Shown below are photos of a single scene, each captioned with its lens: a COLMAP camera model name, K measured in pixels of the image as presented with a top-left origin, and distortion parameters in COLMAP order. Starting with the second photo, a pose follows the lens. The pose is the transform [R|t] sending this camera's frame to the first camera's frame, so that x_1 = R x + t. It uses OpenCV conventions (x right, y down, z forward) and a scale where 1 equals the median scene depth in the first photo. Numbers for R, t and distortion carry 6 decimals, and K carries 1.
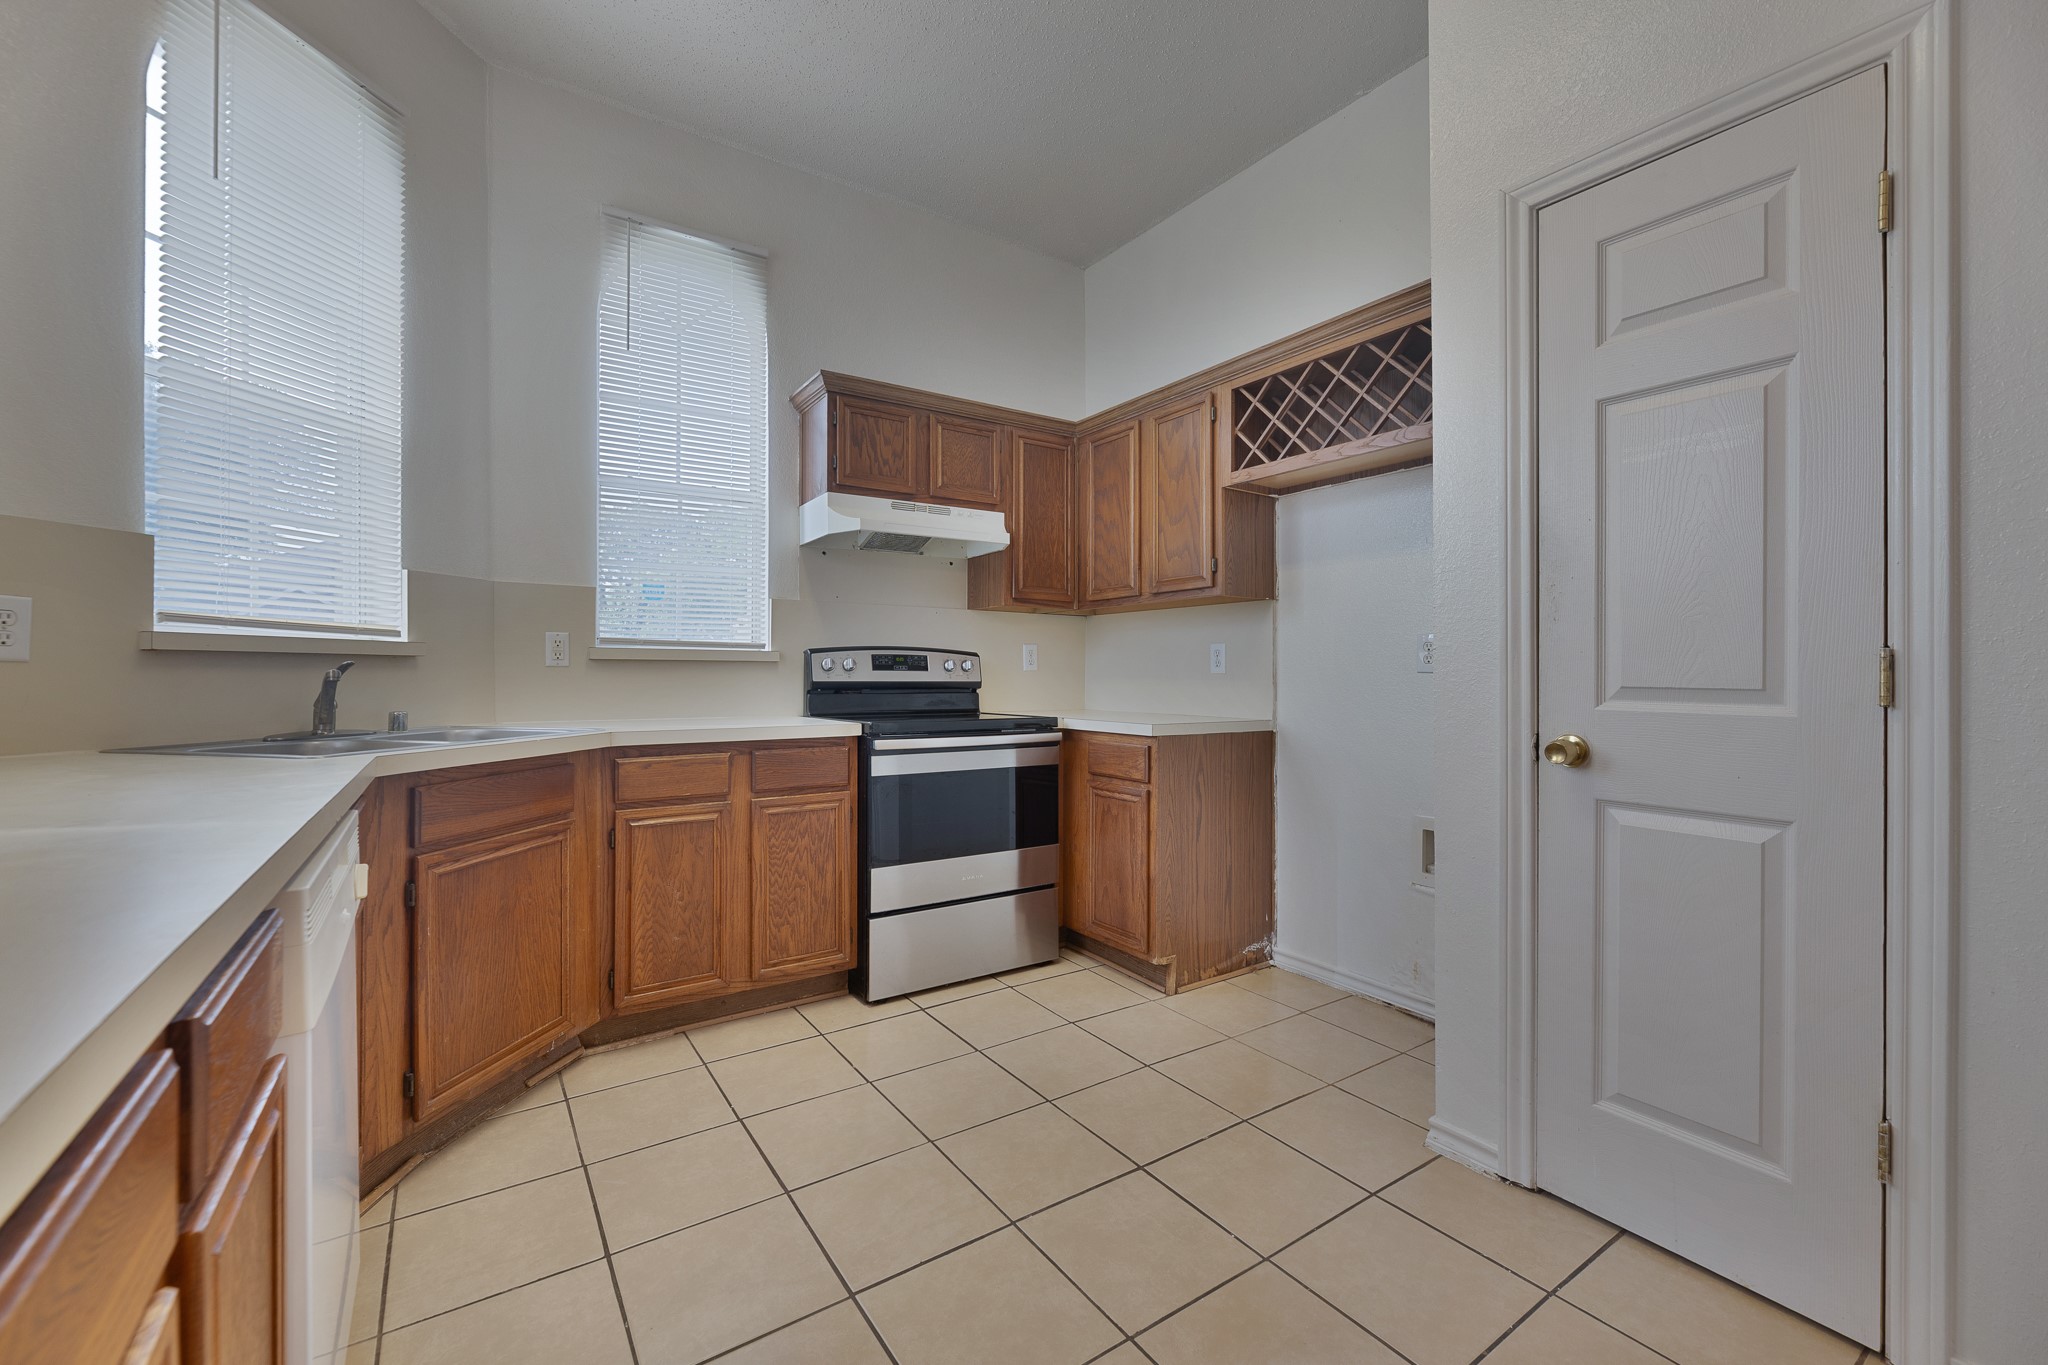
lens RADIAL K [[829.3, 0, 1007.7], [0, 829.3, 669.6], [0, 0, 1]] dist [-0.003745, -0.000728]
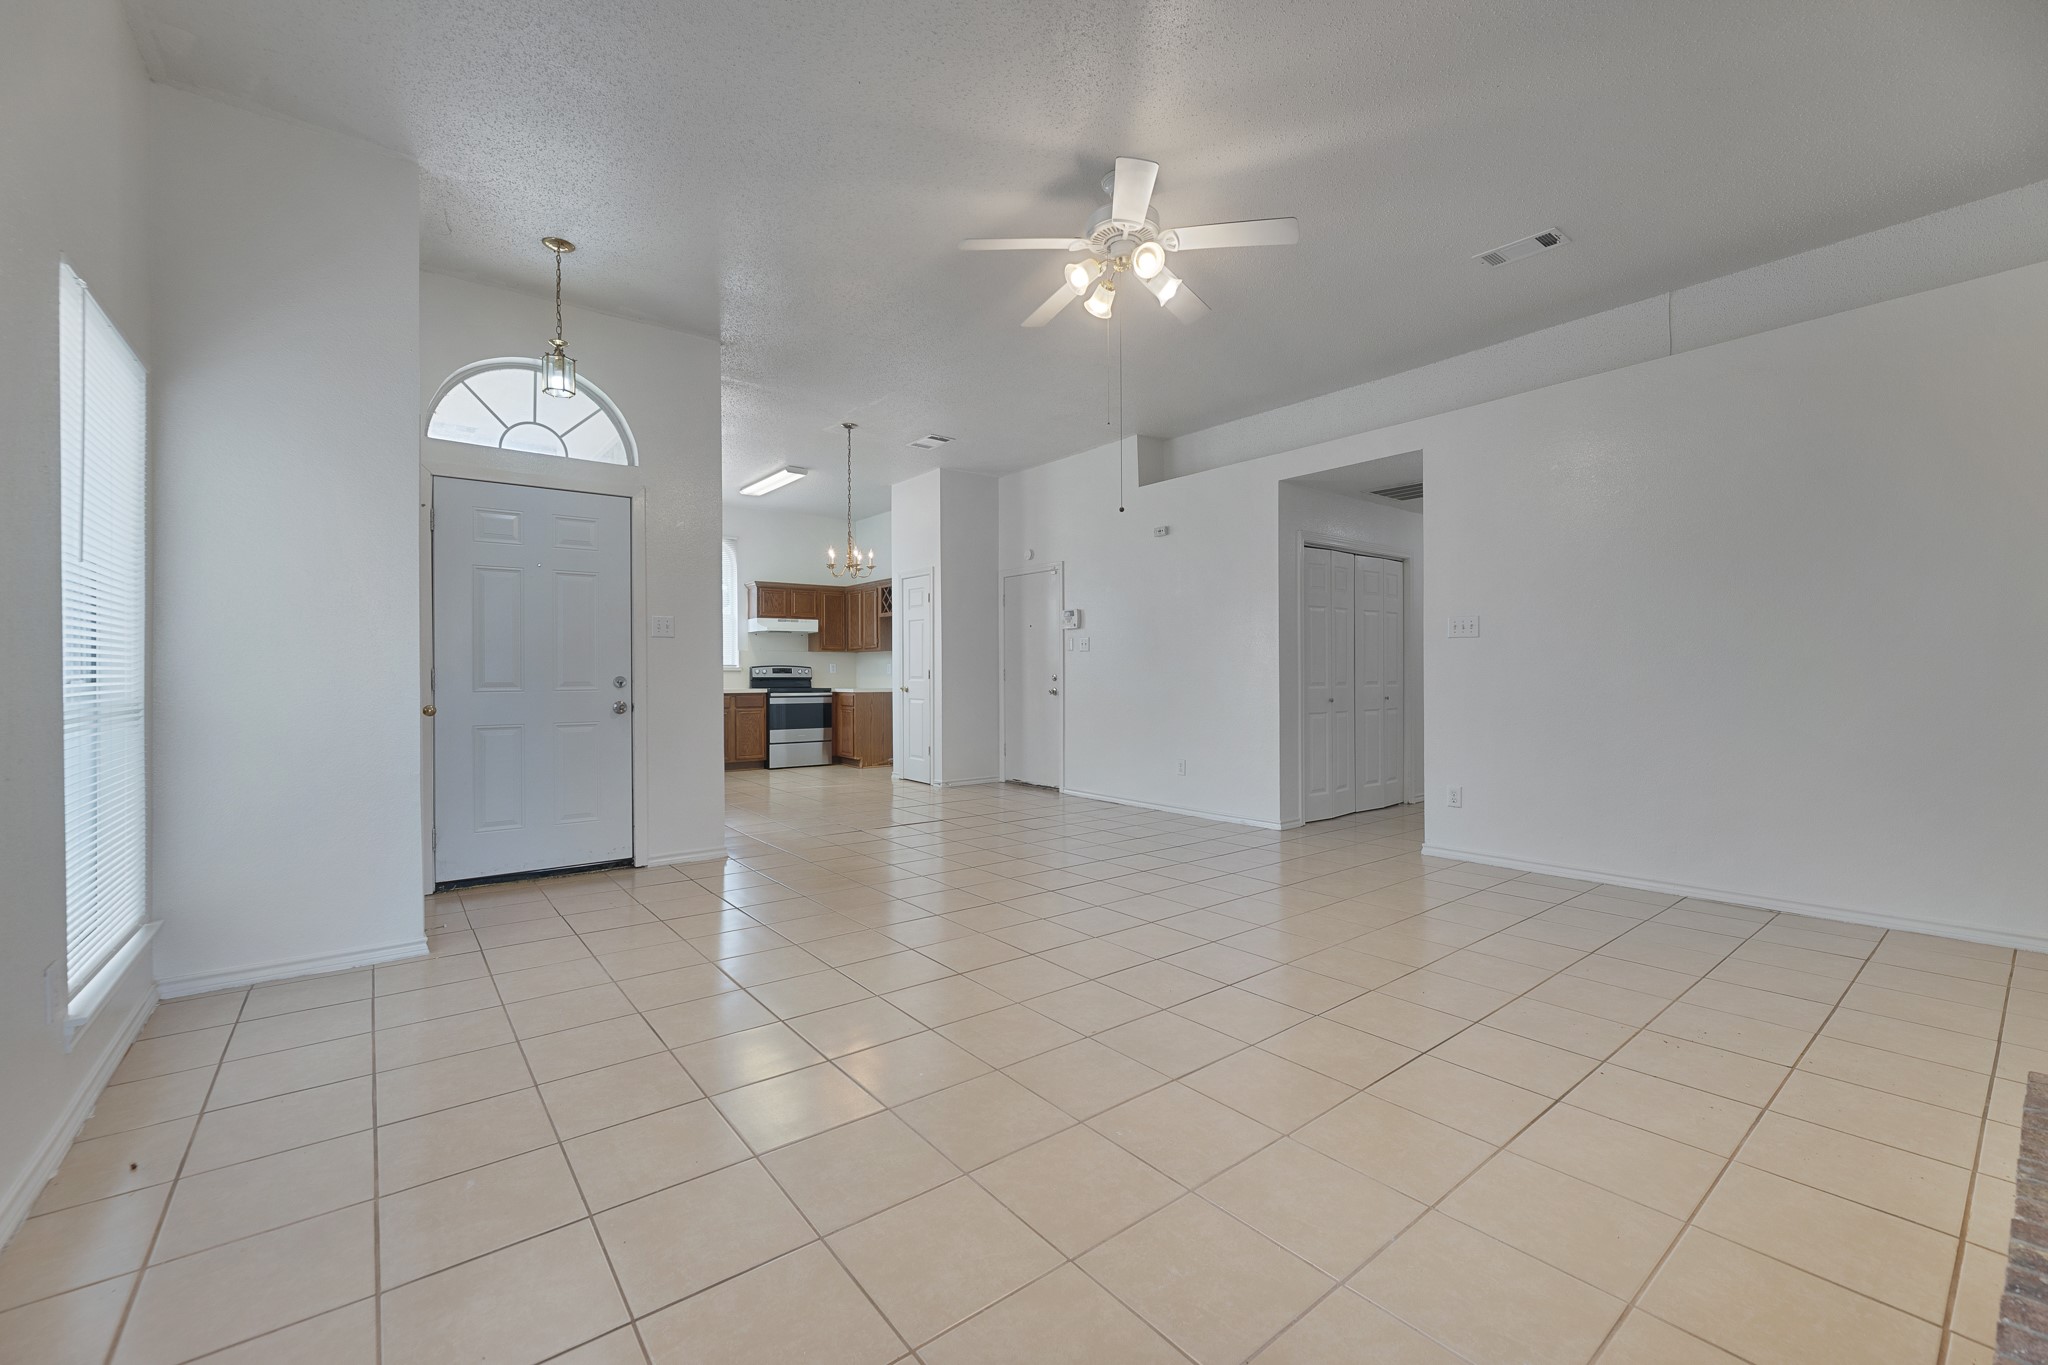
lens RADIAL K [[829.3, 0, 1023.7], [0, 829.3, 680.0], [0, 0, 1]] dist [-0.003745, -0.000728]
pose [[0.995572, -0.006547, 0.093777, 0.527242], [0.005176, 0.999876, 0.014860, -0.016897], [-0.093863, -0.014309, 0.995482, -2.379980]]
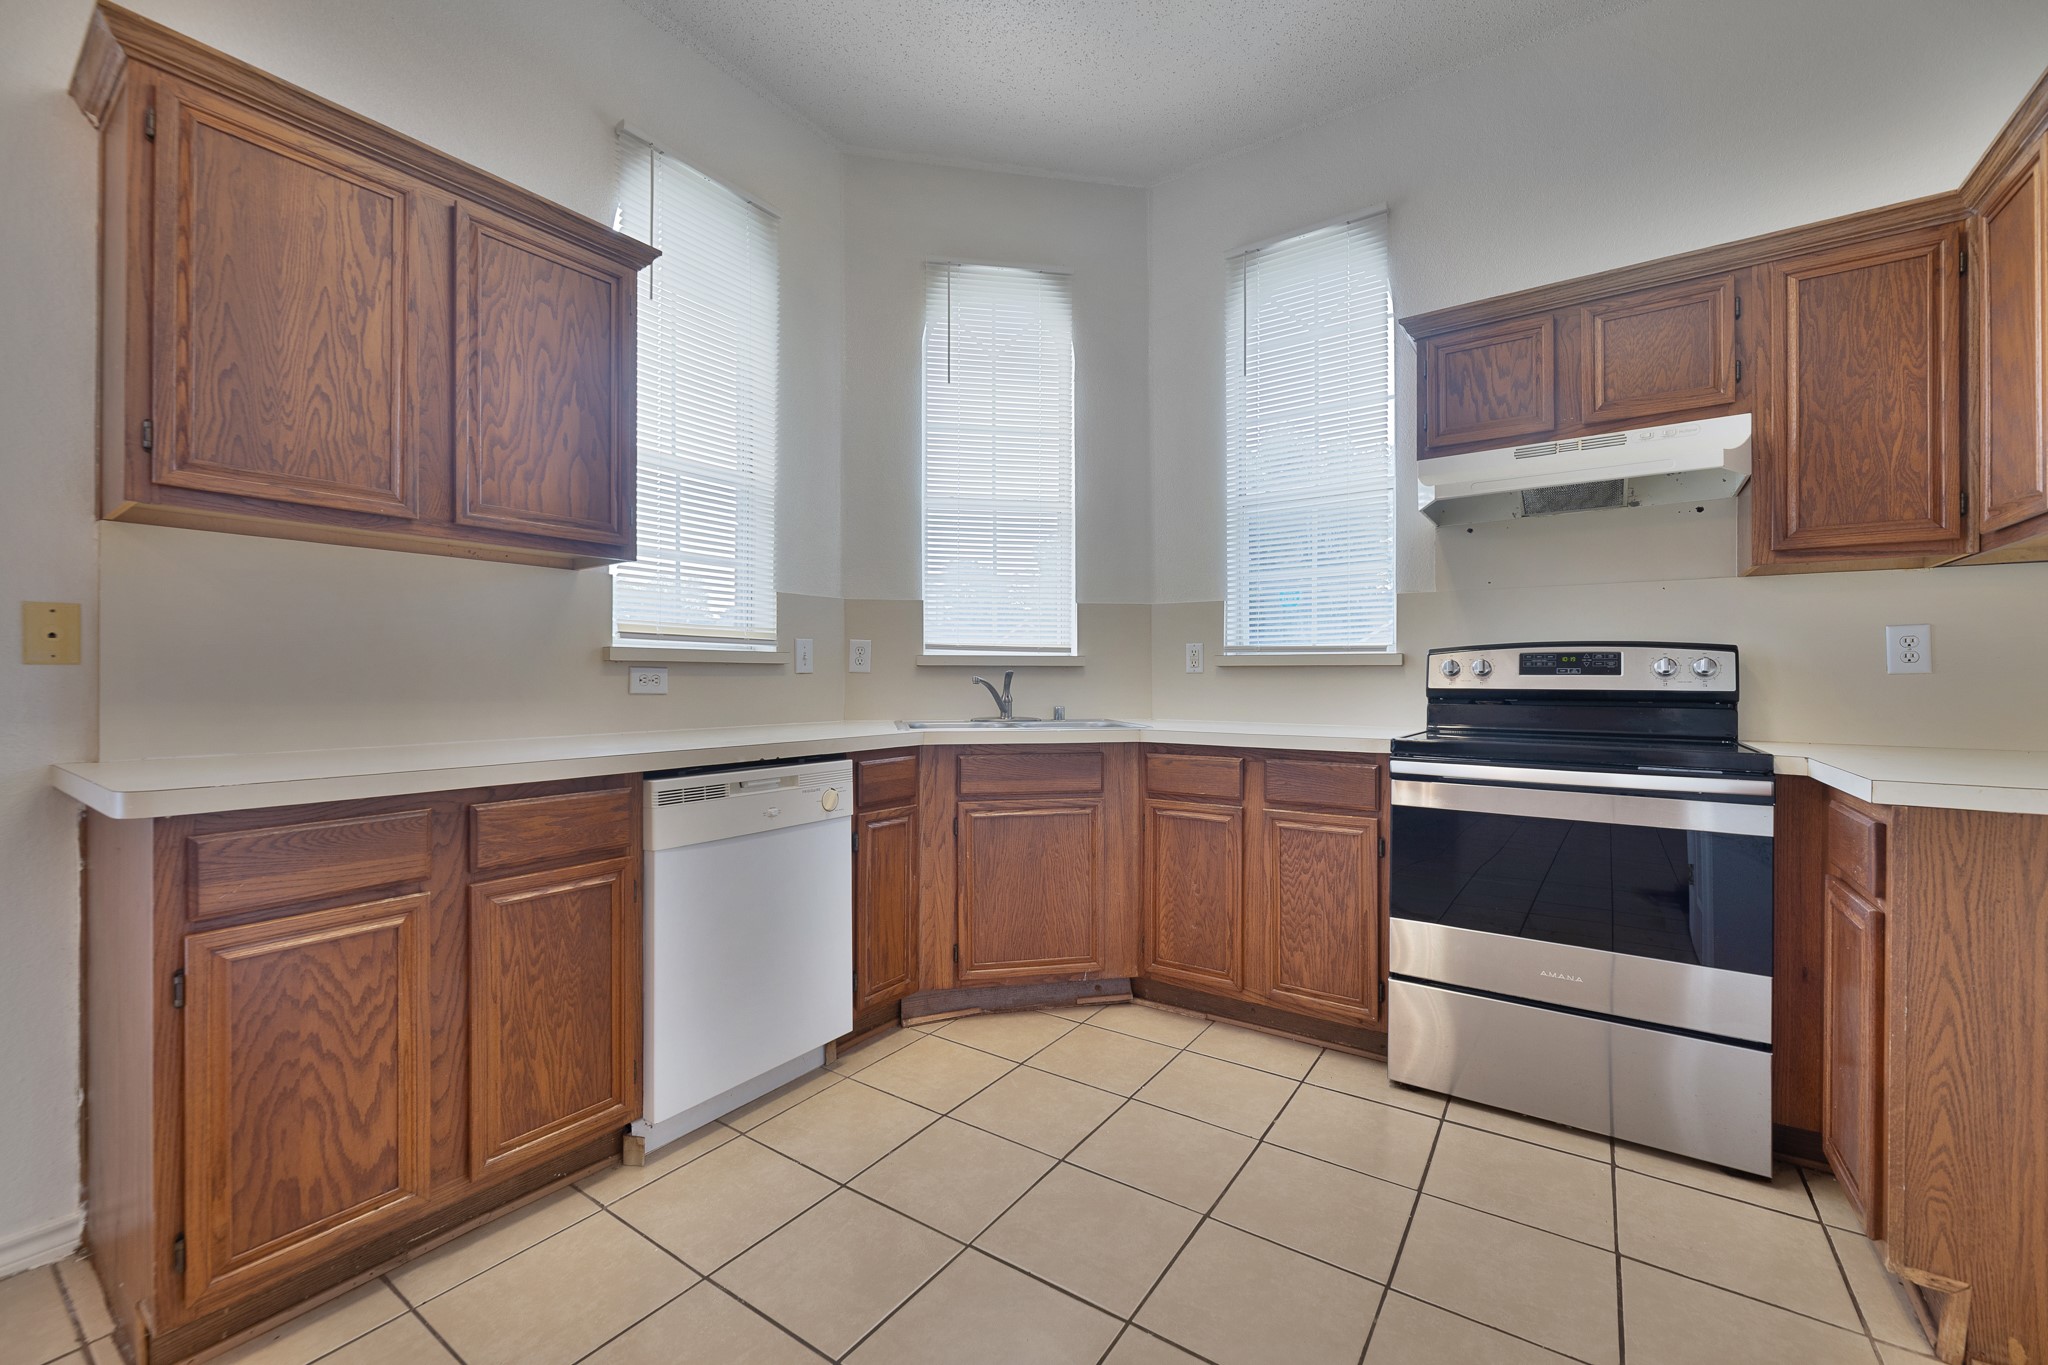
lens RADIAL K [[829.3, 0, 1017.3], [0, 829.3, 678.5], [0, 0, 1]] dist [-0.003745, -0.000728]
pose [[0.367974, -0.003022, -0.929831, 0.422099], [0.004226, 0.999990, -0.001577, 0.004449], [0.929826, -0.003349, 0.367984, 0.329665]]
